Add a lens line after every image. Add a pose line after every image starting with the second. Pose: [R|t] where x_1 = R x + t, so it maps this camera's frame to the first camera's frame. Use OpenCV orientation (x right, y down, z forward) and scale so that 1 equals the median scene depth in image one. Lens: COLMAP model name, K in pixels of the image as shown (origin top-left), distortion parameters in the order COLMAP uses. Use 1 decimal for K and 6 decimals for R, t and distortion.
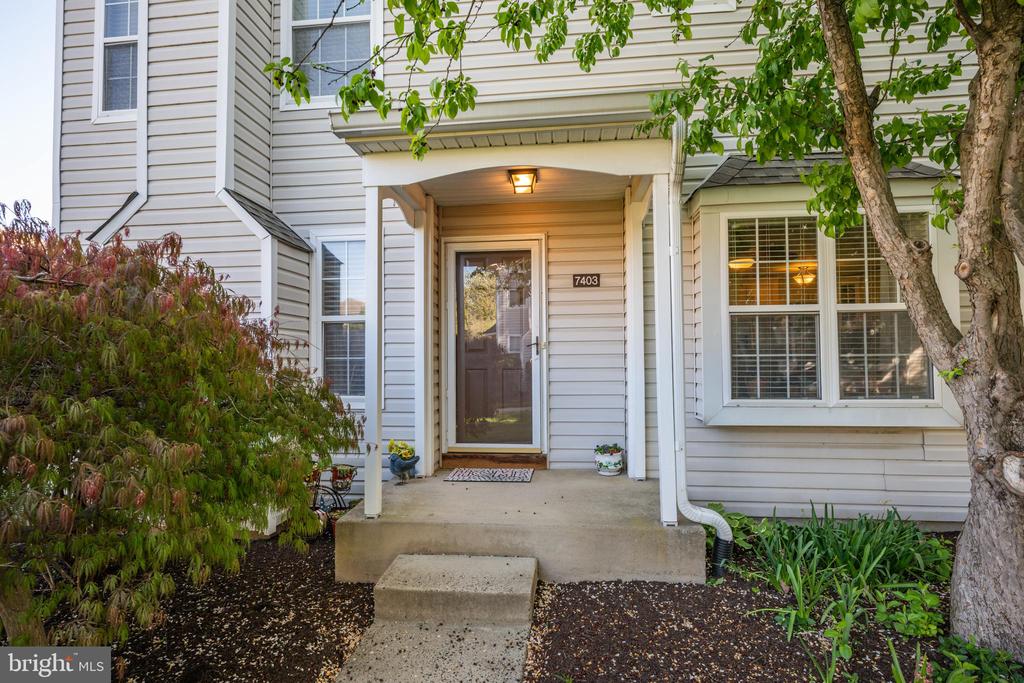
lens RADIAL K [[497.6, 0, 511.2], [0, 497.6, 344.3], [0, 0, 1]] dist [-0.000059, 0.000005]
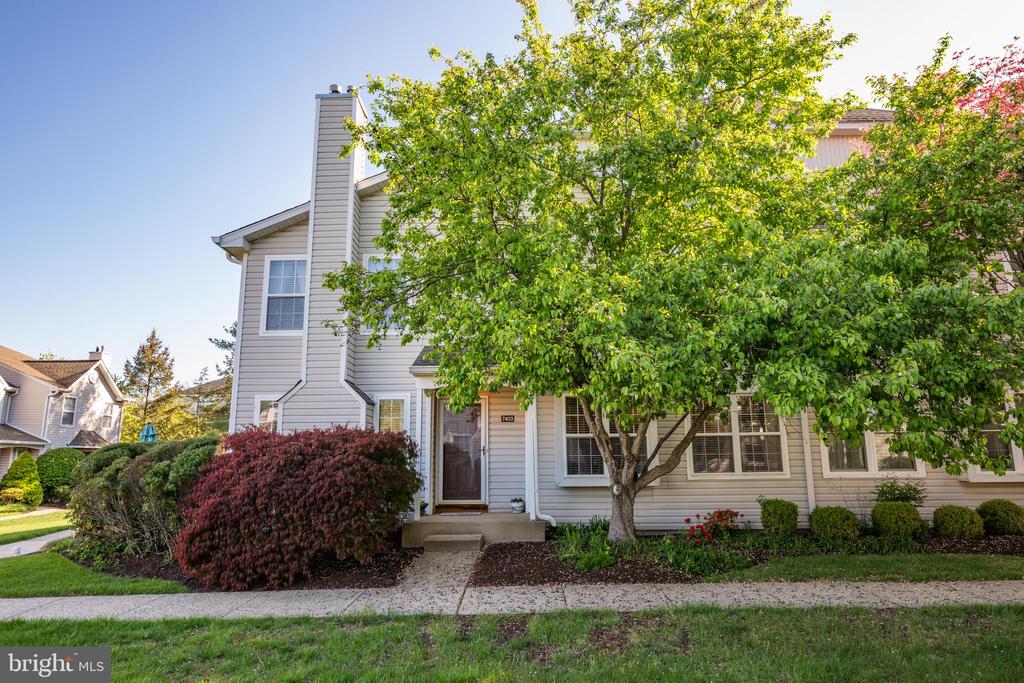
lens RADIAL K [[623.8, 0, 509.7], [0, 623.8, 345.4], [0, 0, 1]] dist [0.005603, 0.000853]
pose [[0.996134, 0.015353, 0.086500, -0.075491], [-0.002387, 0.988978, -0.148045, -0.048605], [-0.087820, 0.147266, 0.985190, -1.720674]]
